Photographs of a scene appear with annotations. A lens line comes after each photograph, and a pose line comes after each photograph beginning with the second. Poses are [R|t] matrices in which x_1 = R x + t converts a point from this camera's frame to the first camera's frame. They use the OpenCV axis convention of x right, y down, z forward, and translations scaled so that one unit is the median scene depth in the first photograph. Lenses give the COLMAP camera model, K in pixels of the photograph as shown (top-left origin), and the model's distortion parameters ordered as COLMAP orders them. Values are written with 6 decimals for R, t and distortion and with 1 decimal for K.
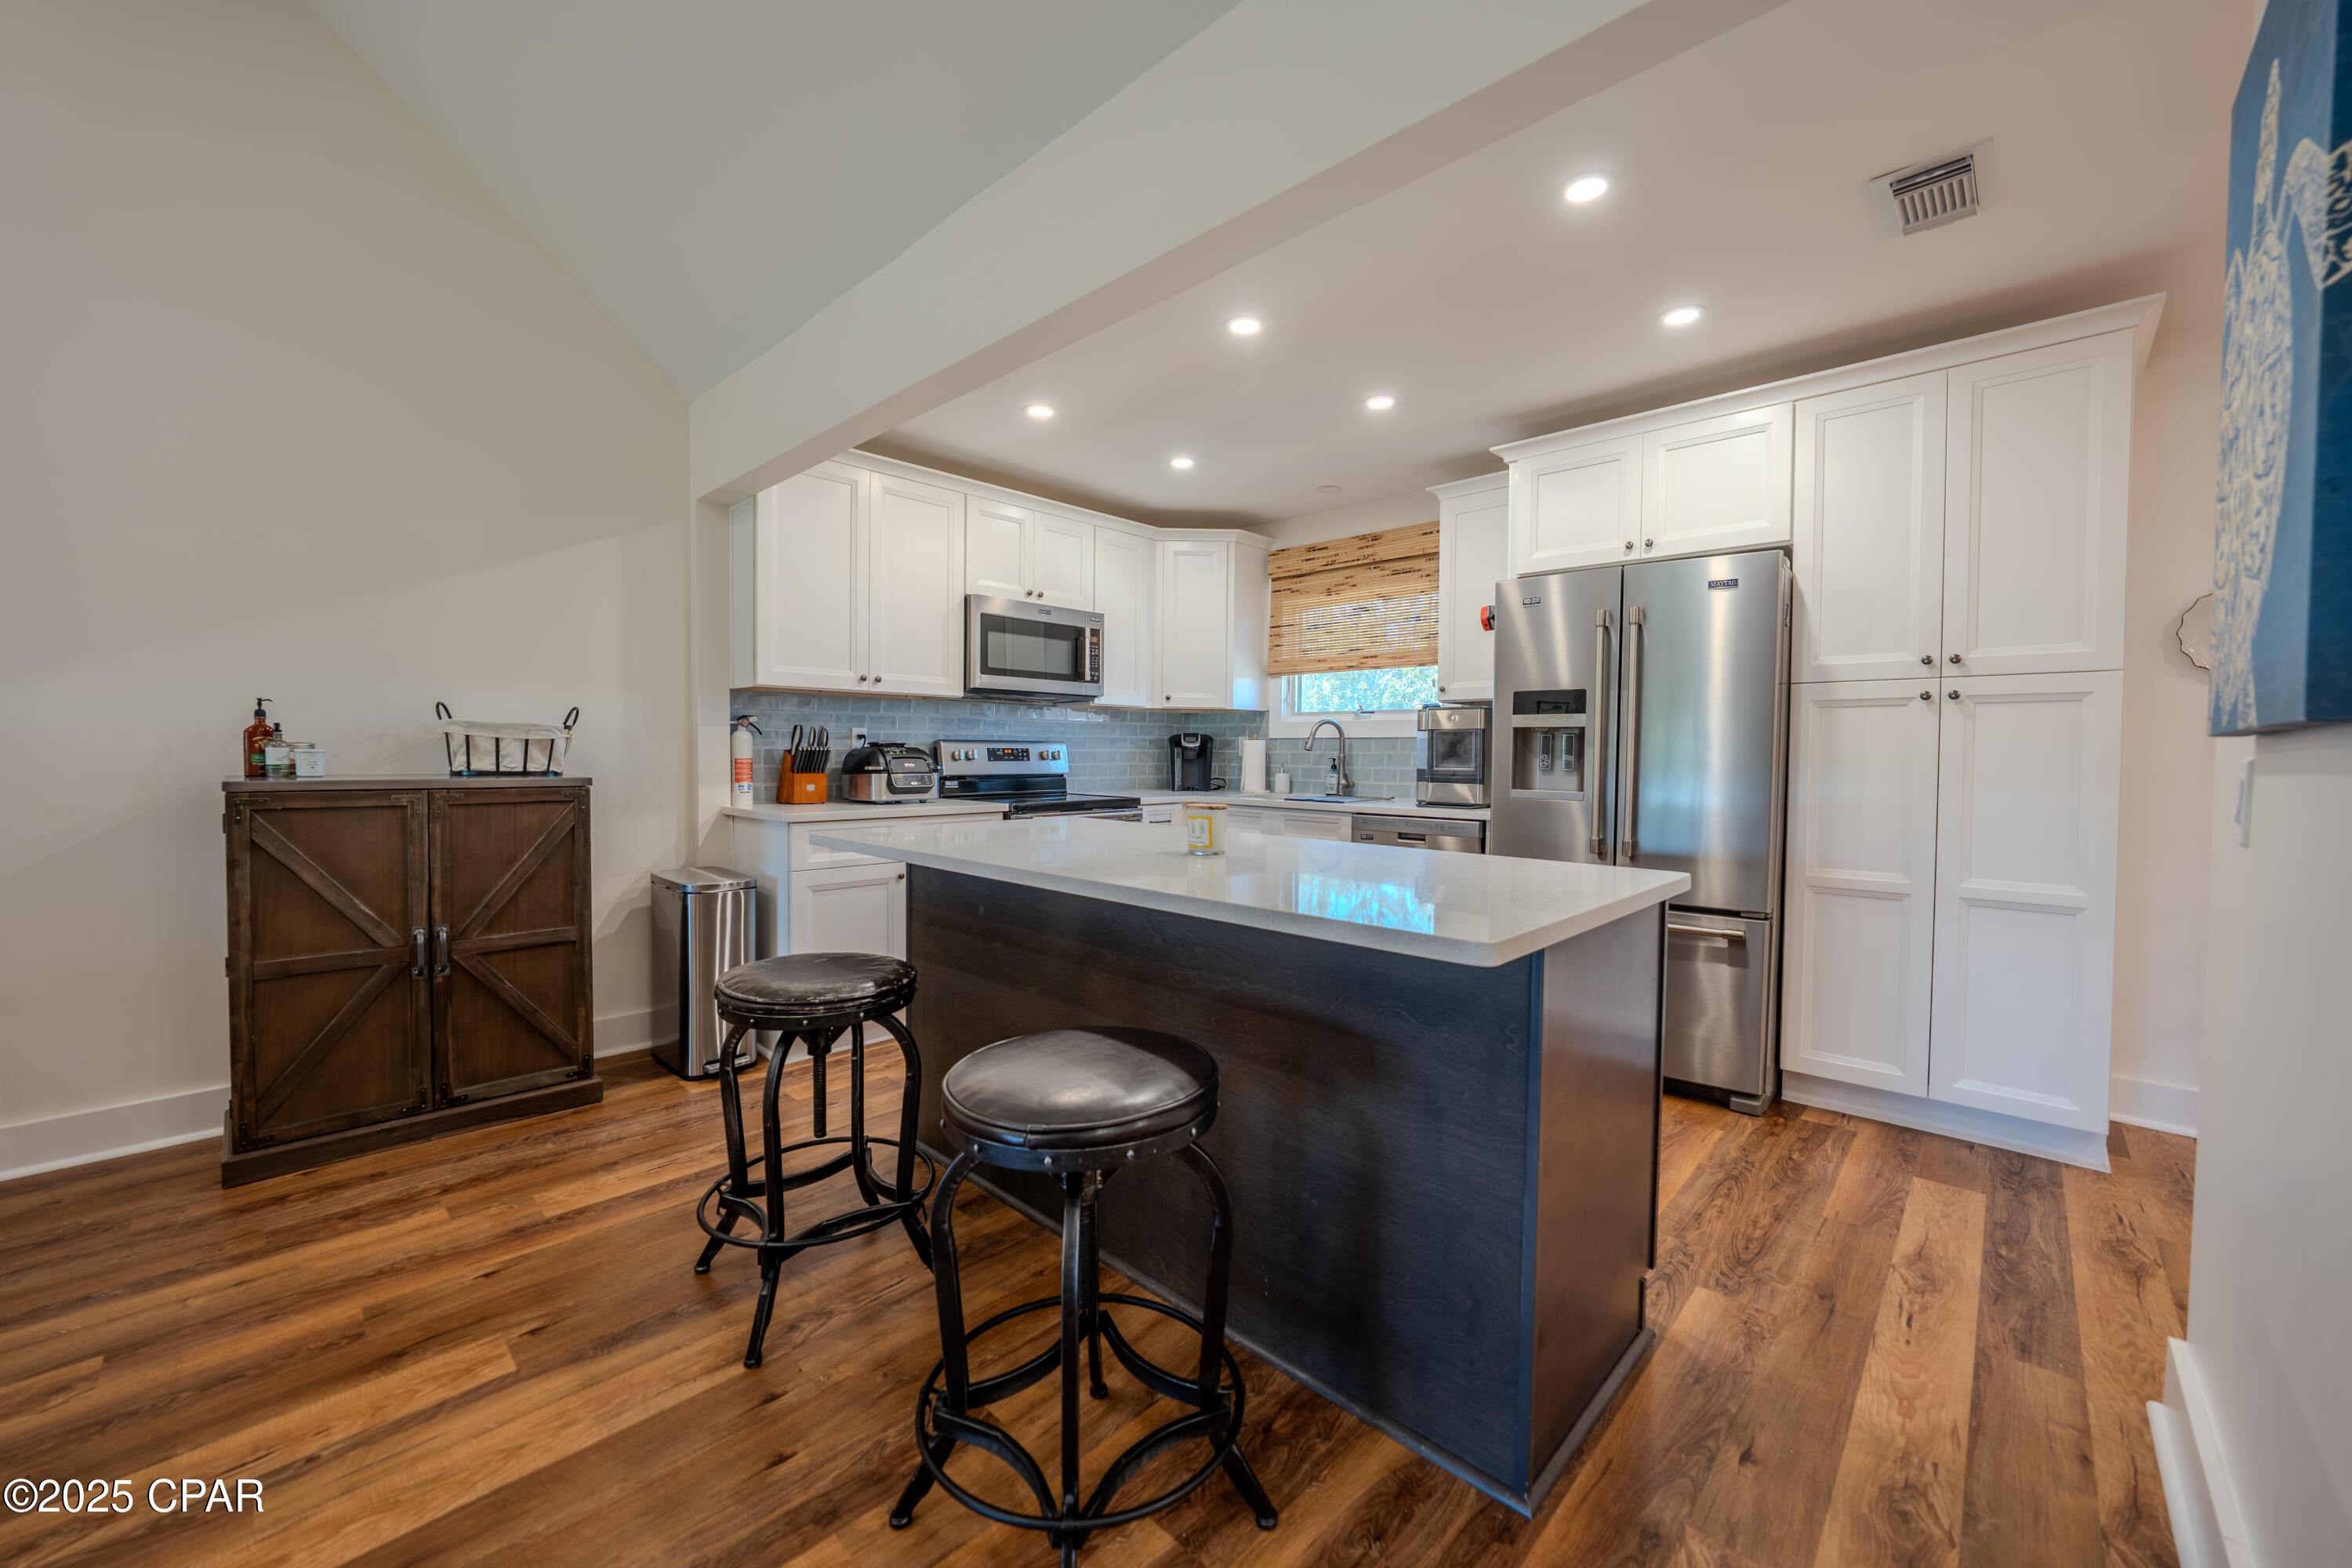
lens RADIAL K [[898.4, 0, 1182.3], [0, 898.4, 775.3], [0, 0, 1]] dist [-0.009305, 0.000053]
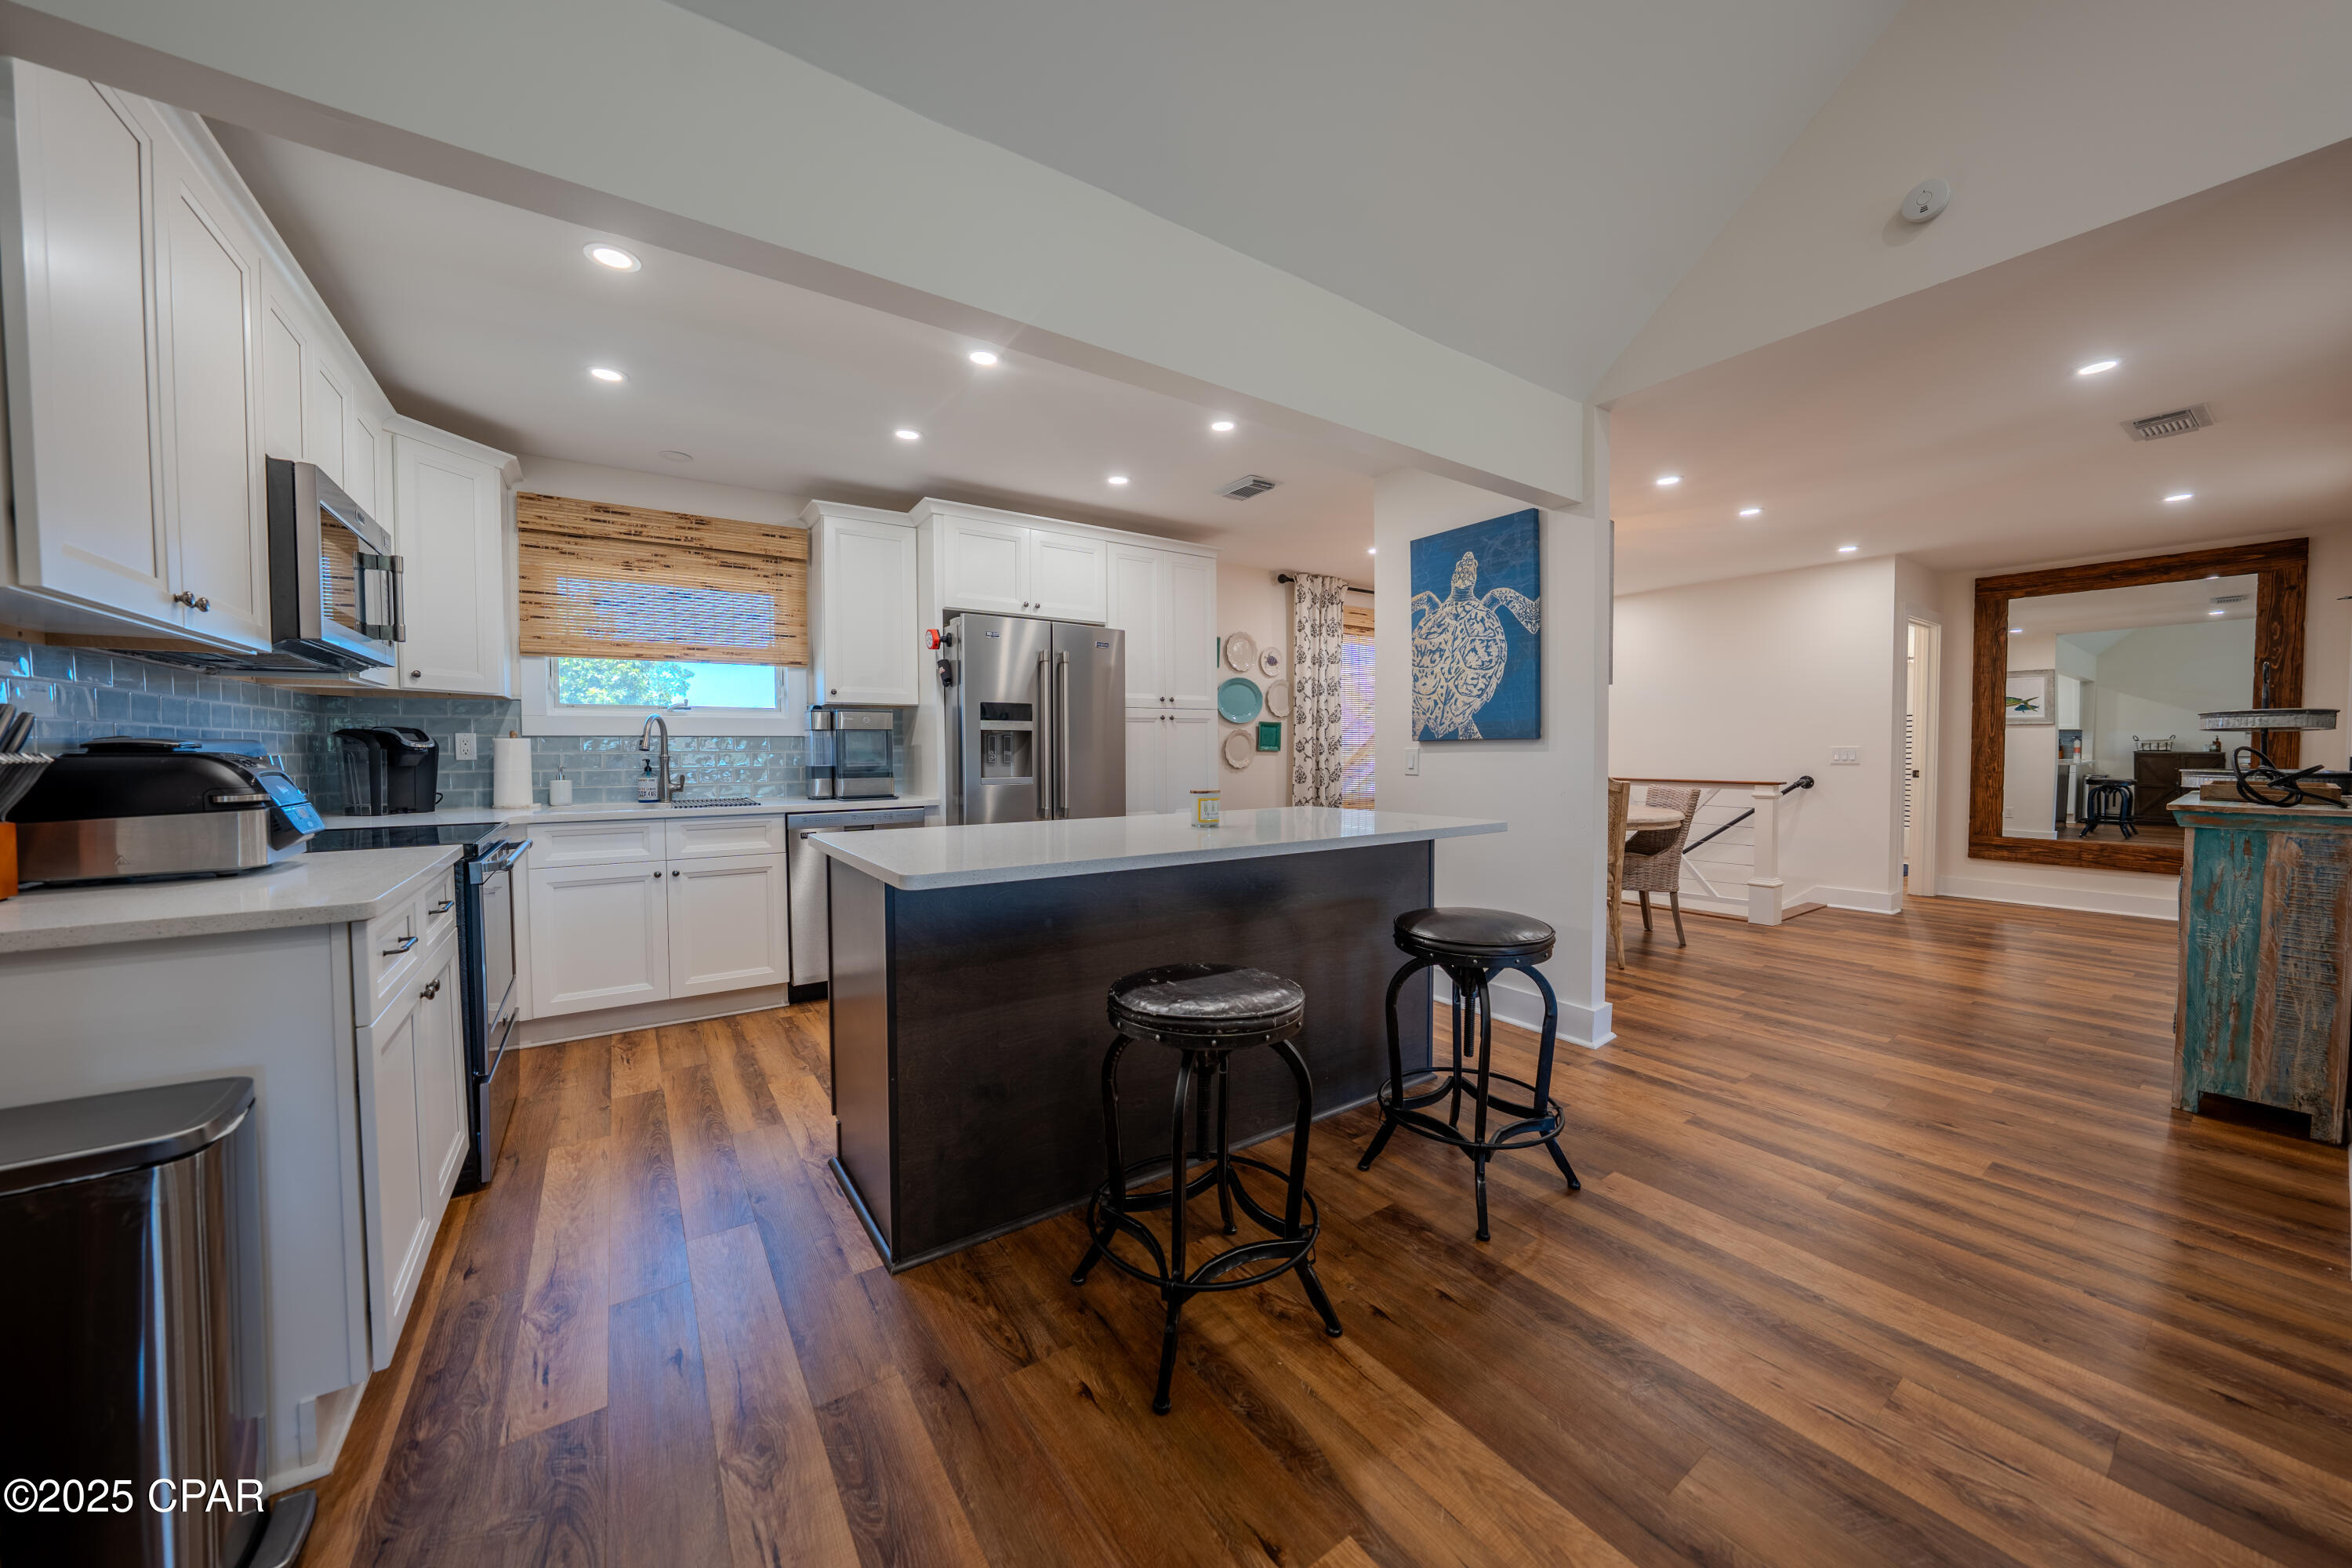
lens RADIAL K [[813.6, 0, 1181.1], [0, 813.6, 775.4], [0, 0, 1]] dist [-0.030163, 0.006328]
pose [[0.199187, -0.041151, 0.979097, -0.631630], [0.033728, 0.998814, 0.035118, -0.017195], [-0.979381, 0.026028, 0.200339, 0.431559]]
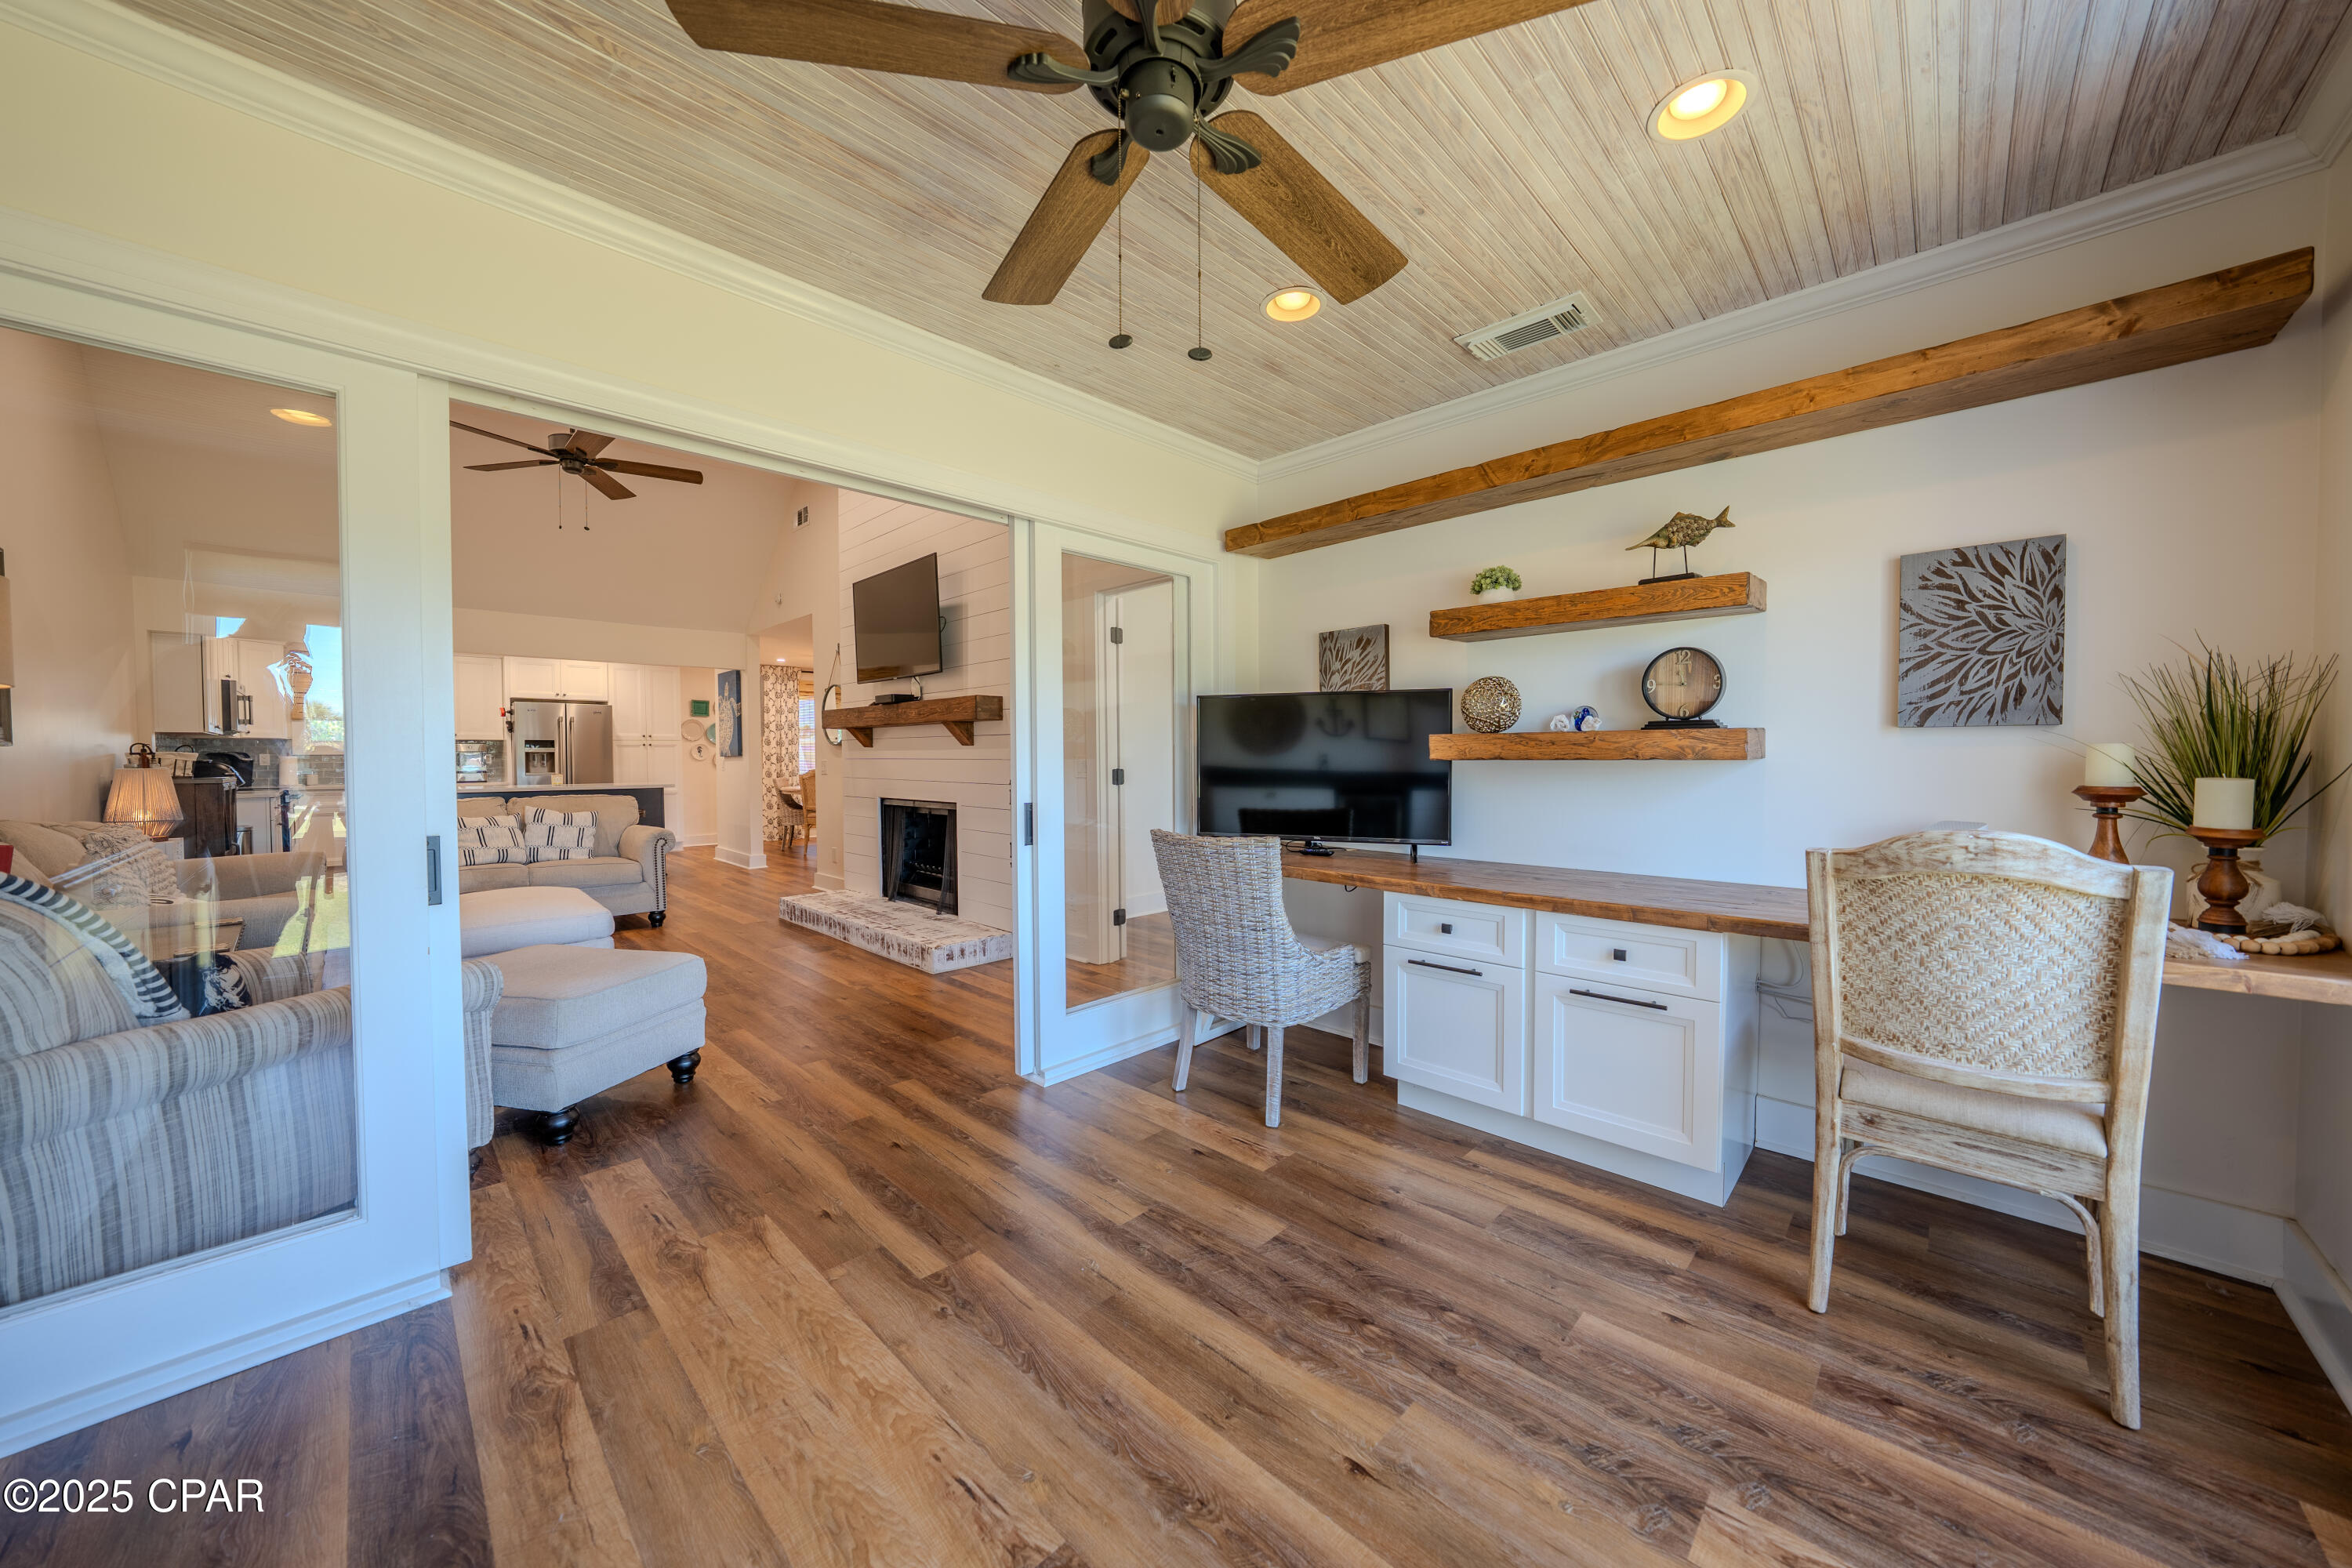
lens RADIAL K [[818.1, 0, 1185.2], [0, 818.1, 778.3], [0, 0, 1]] dist [-0.028182, 0.006356]
pose [[0.014139, -0.037791, 0.999186, -2.000313], [0.034328, 0.998715, 0.037288, 0.008316], [-0.999311, 0.033773, 0.015419, -1.074504]]
